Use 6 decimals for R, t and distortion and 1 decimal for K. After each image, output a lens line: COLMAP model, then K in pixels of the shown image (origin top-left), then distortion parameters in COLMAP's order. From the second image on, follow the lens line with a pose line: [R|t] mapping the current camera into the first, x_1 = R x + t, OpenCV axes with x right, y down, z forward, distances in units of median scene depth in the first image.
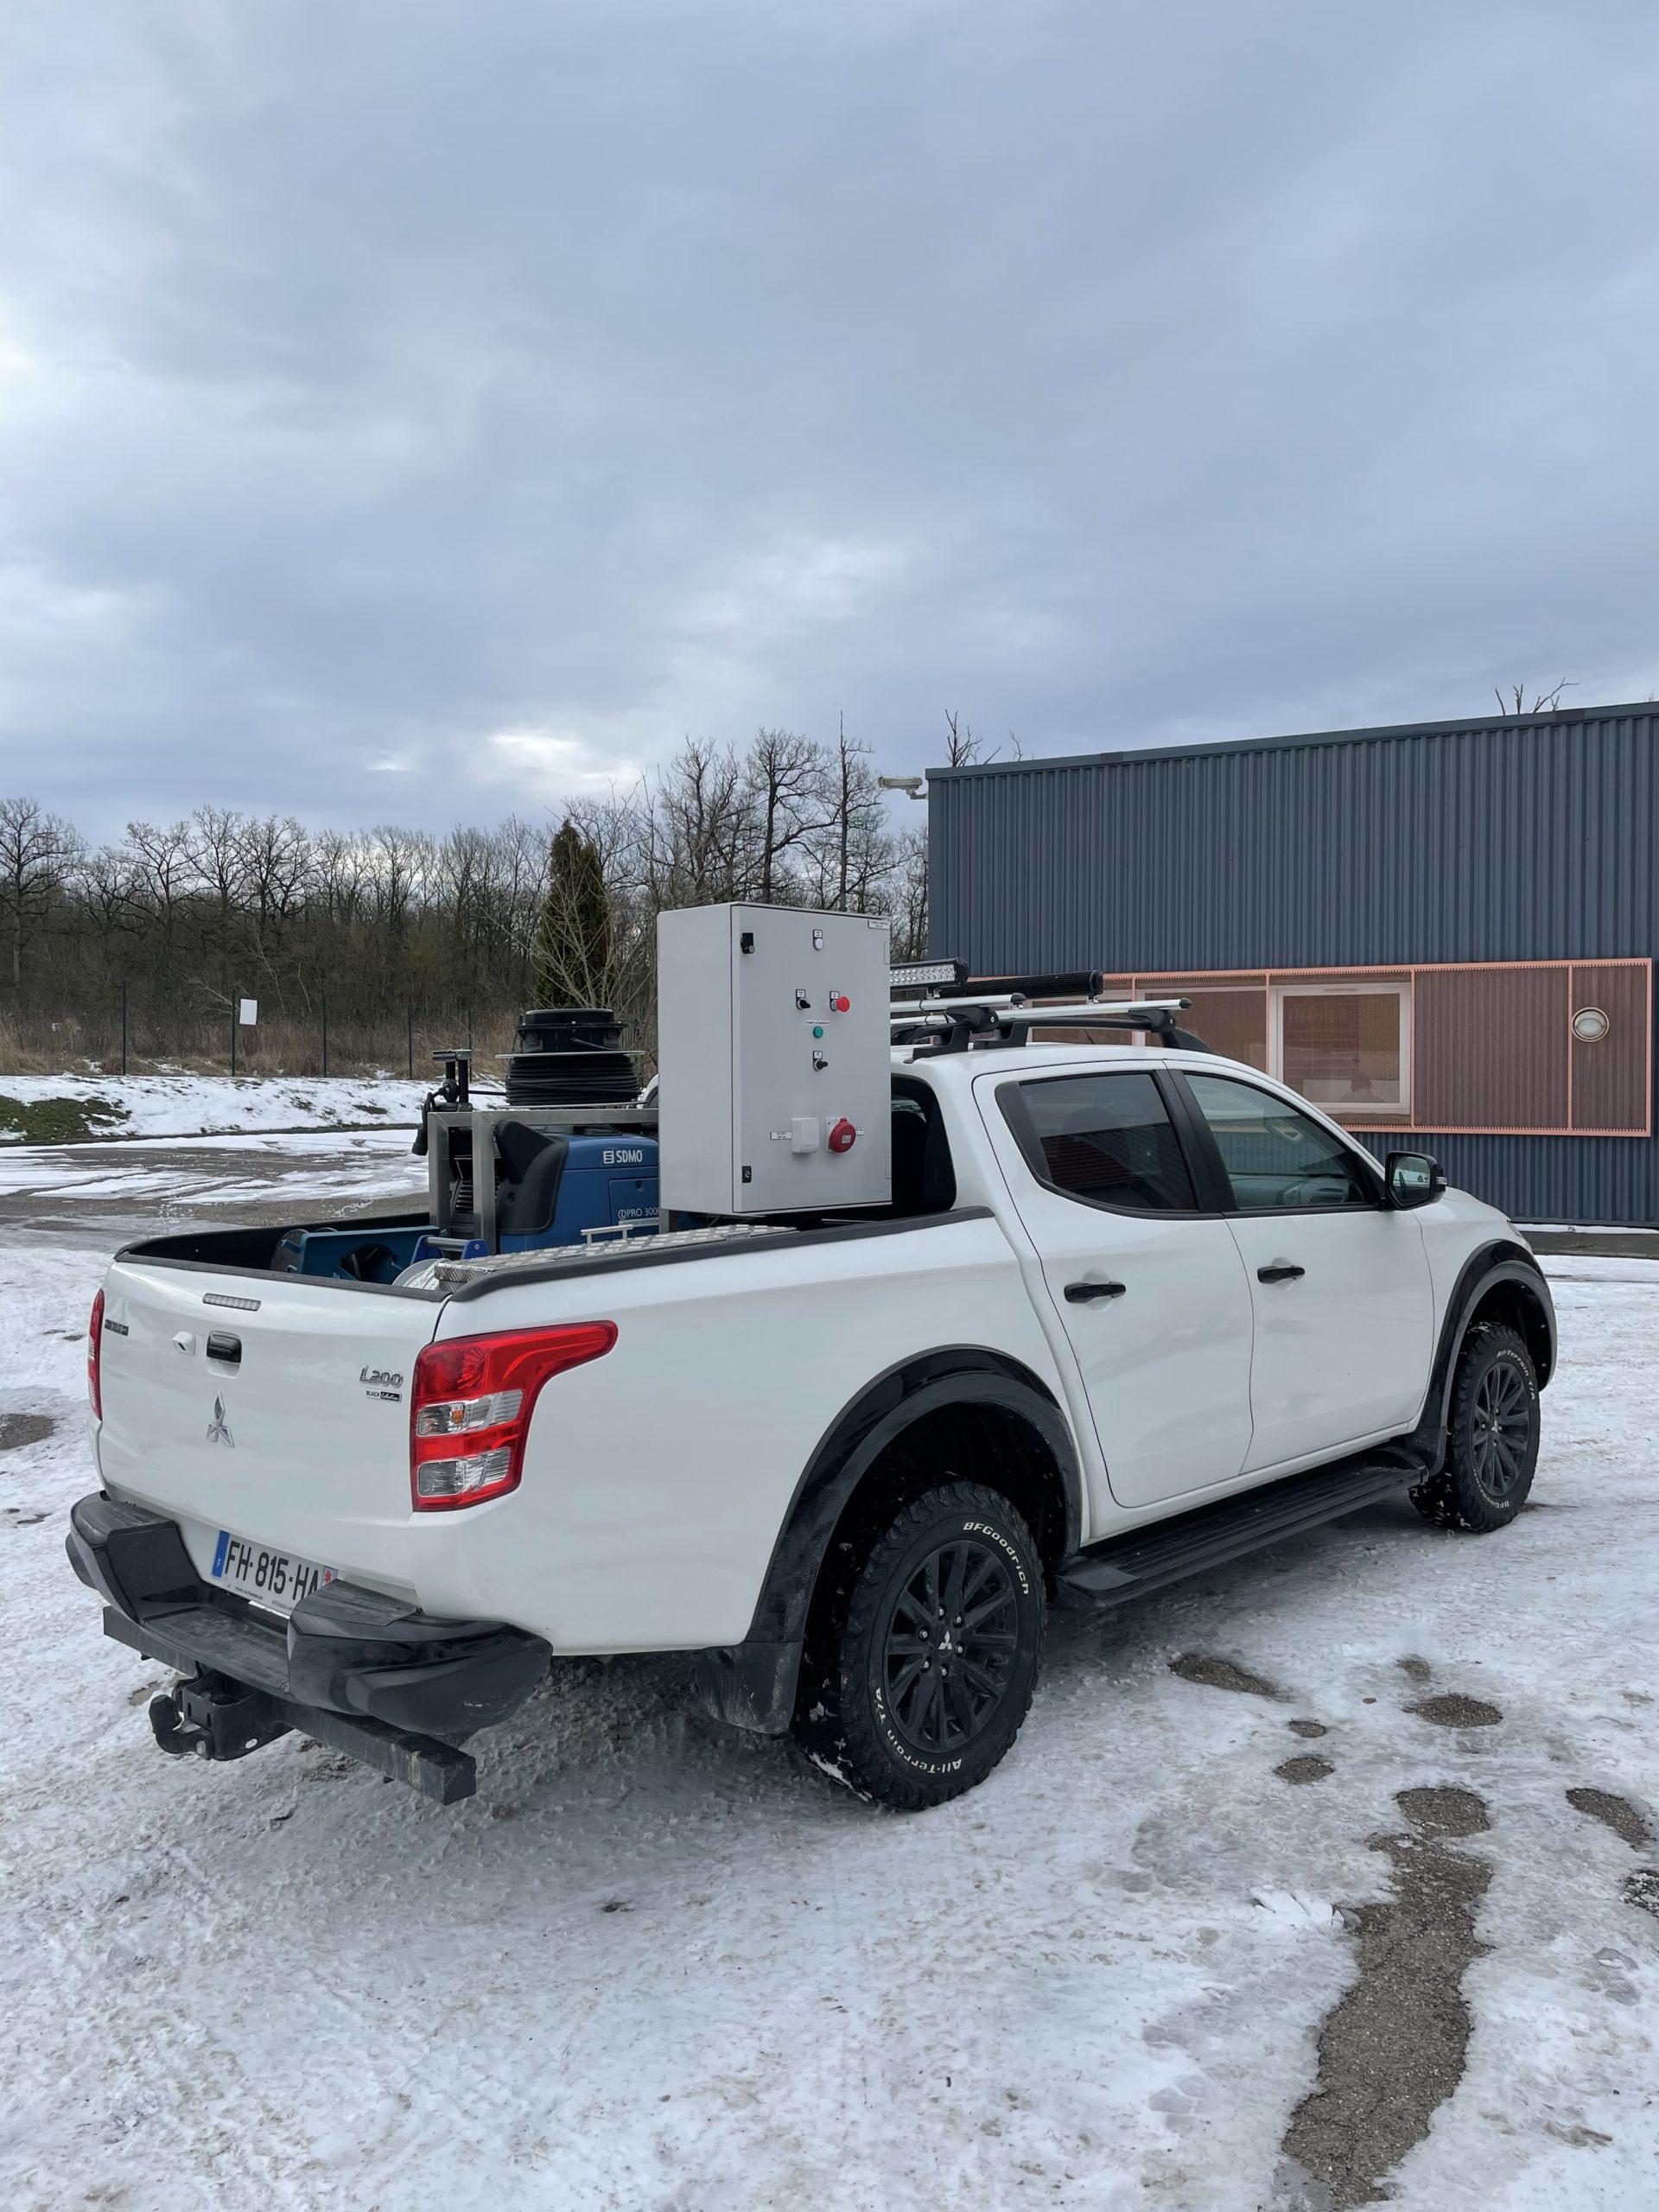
lens RADIAL K [[1655.2, 0, 804.6], [0, 1655.2, 1087.9], [0, 0, 1]] dist [0.059958, -0.069359]
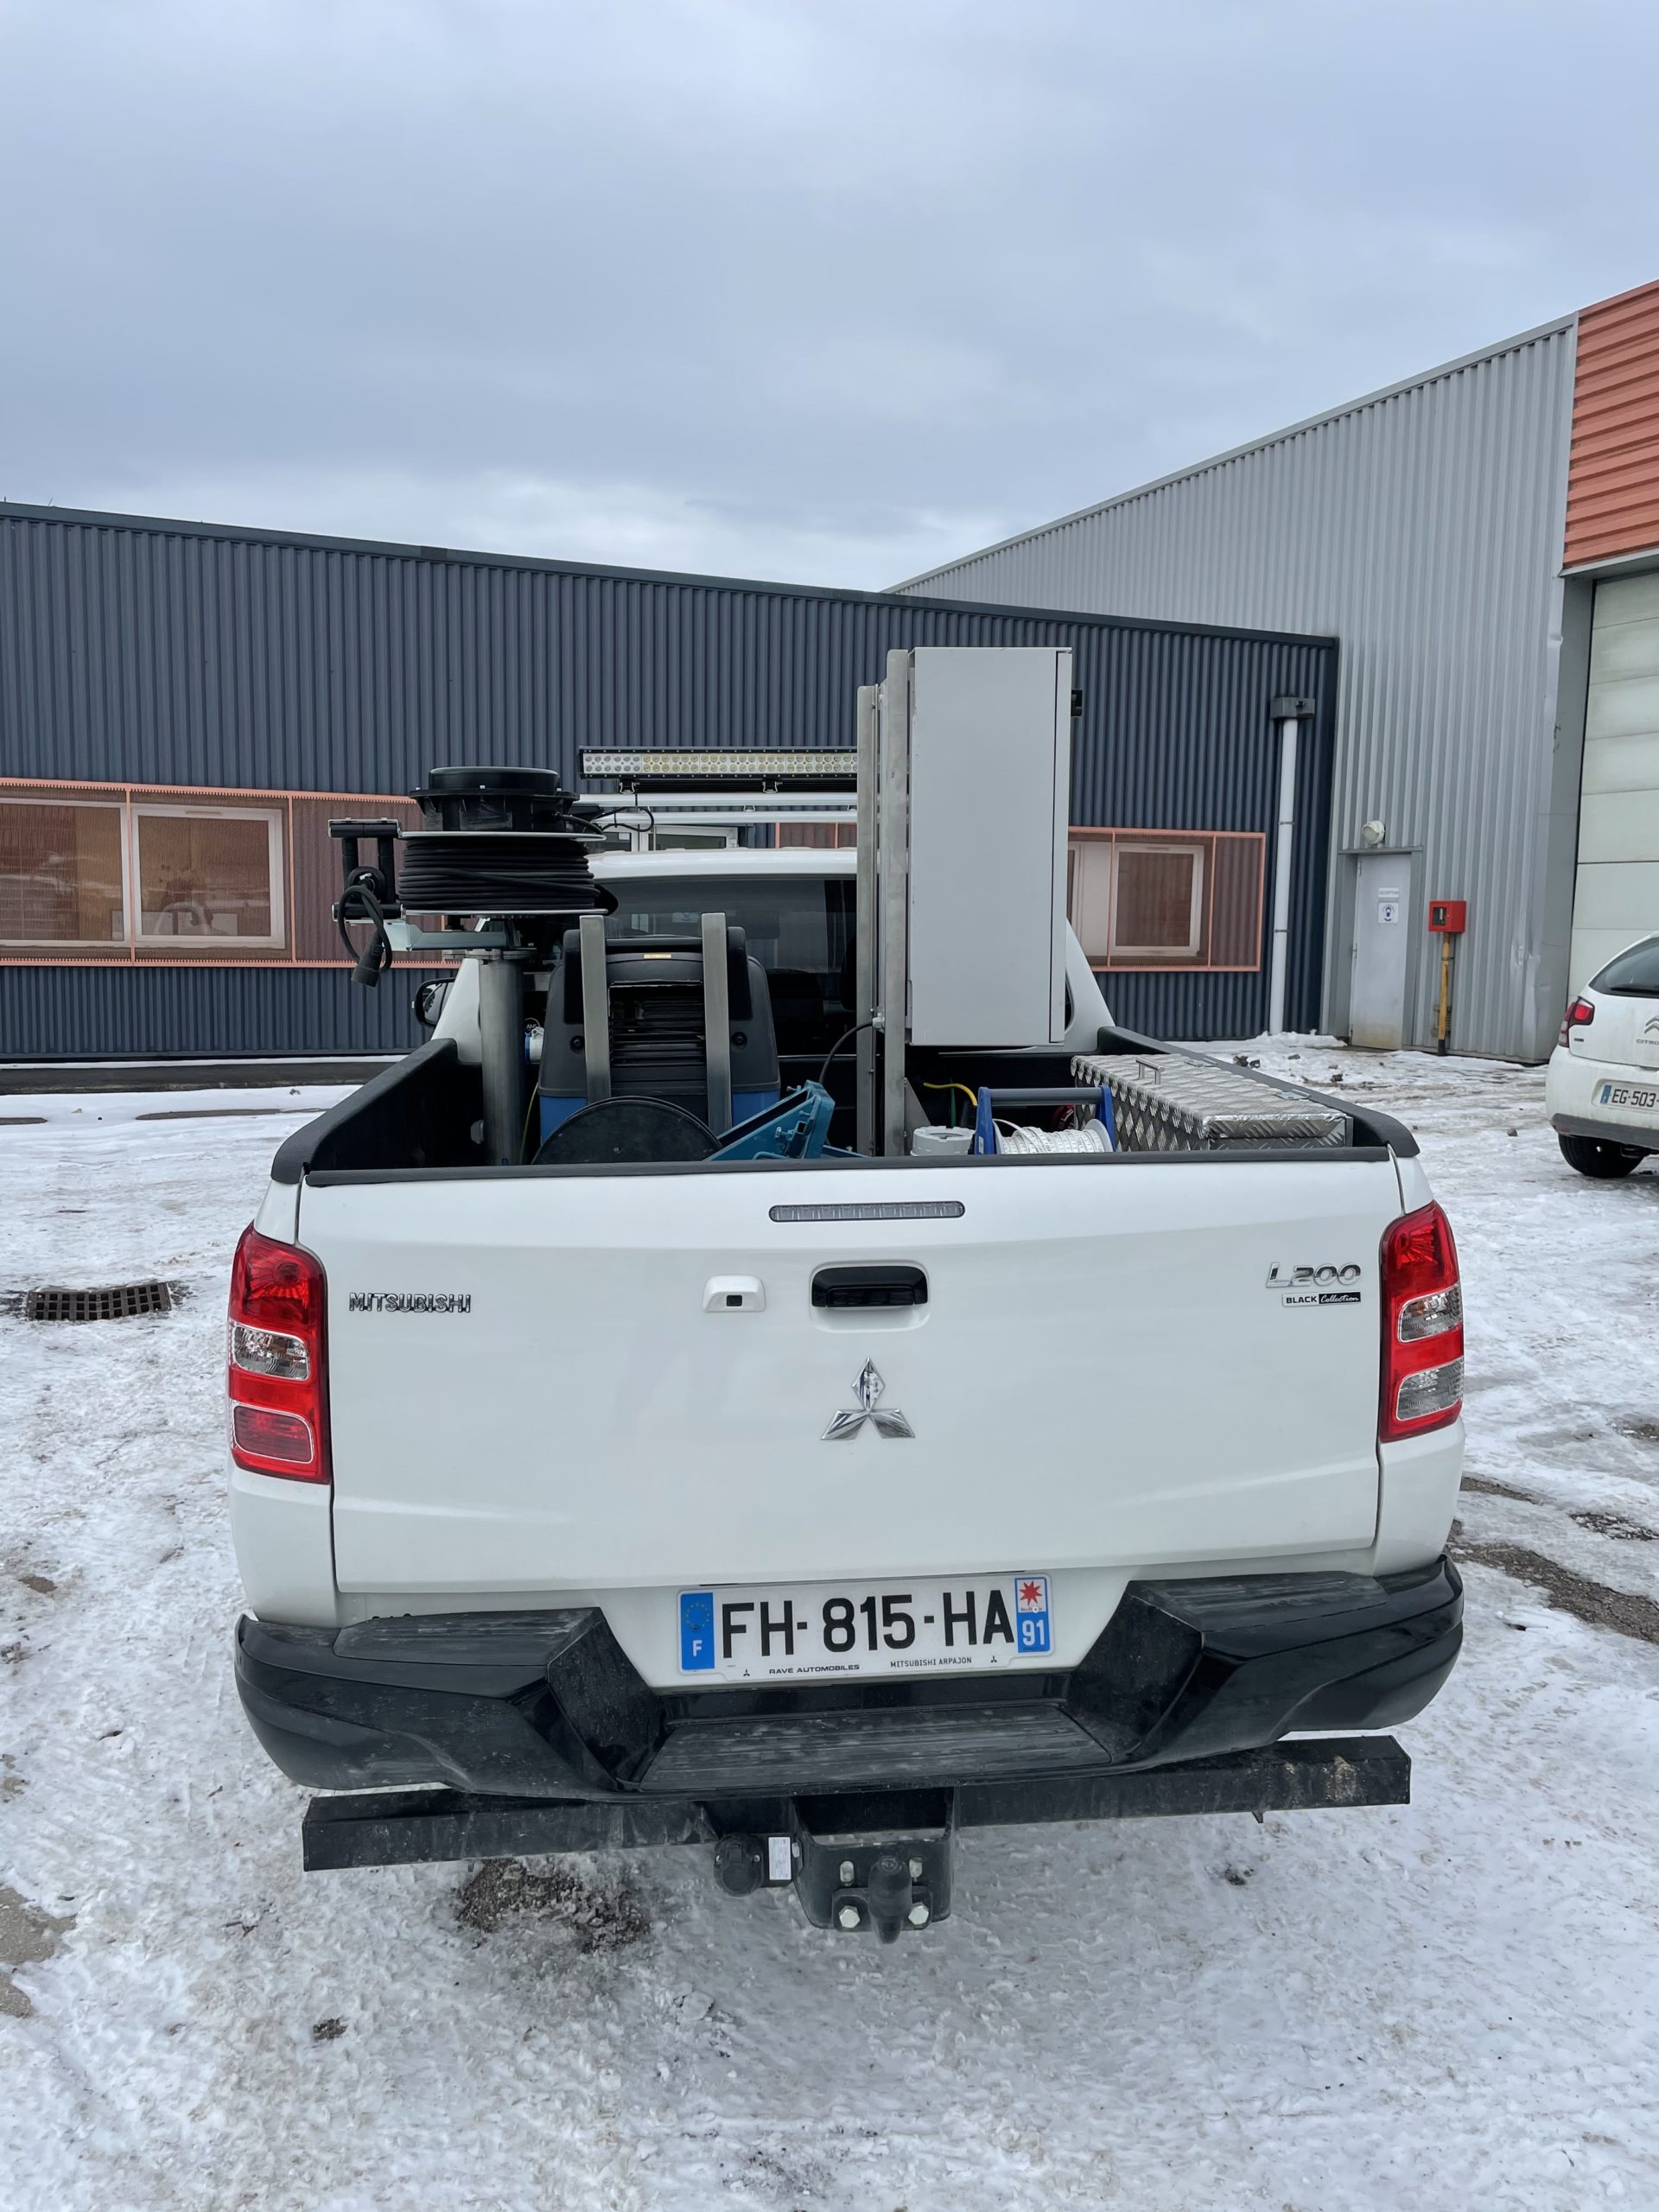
lens RADIAL K [[1655.2, 0, 849.4], [0, 1655.2, 1069.1], [0, 0, 1]] dist [0.059958, -0.069359]
pose [[0.645854, -0.058074, 0.761249, -0.633094], [-0.006658, 0.996636, 0.081680, 0.020532], [-0.763432, -0.057822, 0.643295, 0.480668]]
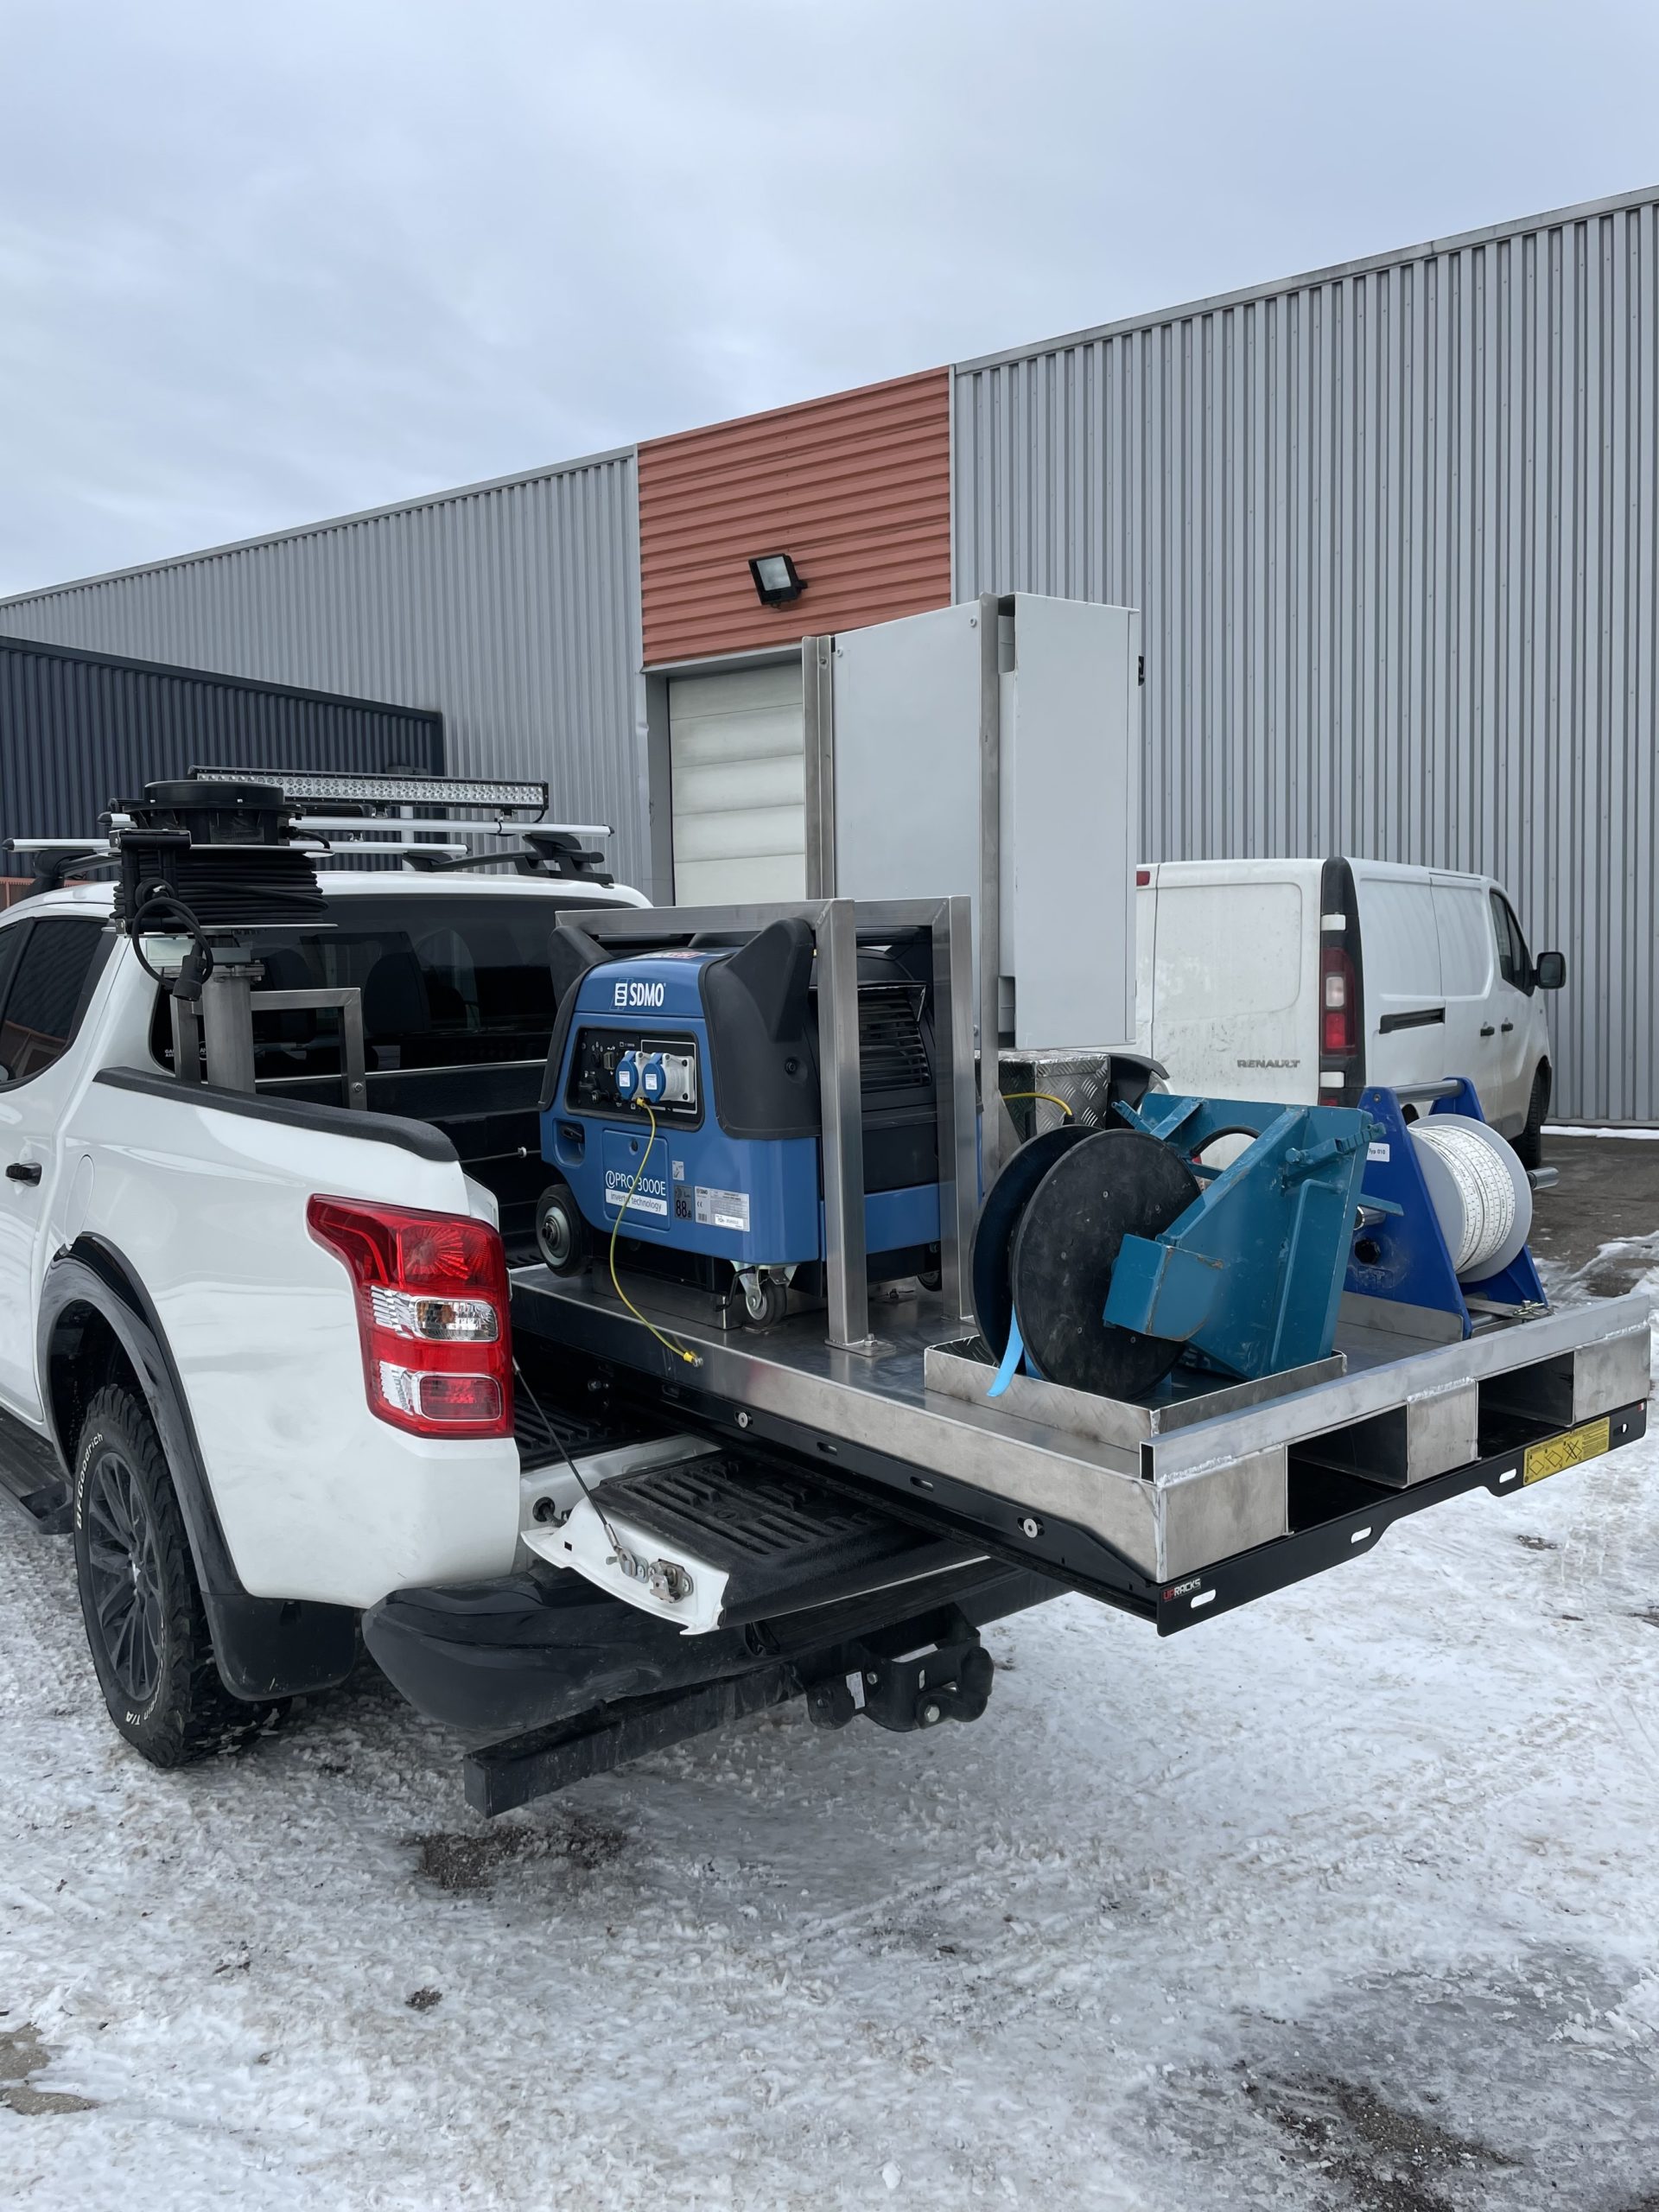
lens RADIAL K [[1655.2, 0, 810.6], [0, 1655.2, 1079.6], [0, 0, 1]] dist [0.059958, -0.069359]
pose [[0.122707, -0.053026, 0.991025, -0.859593], [0.024571, 0.998428, 0.050379, 0.047623], [-0.992139, 0.018169, 0.123817, 0.735478]]
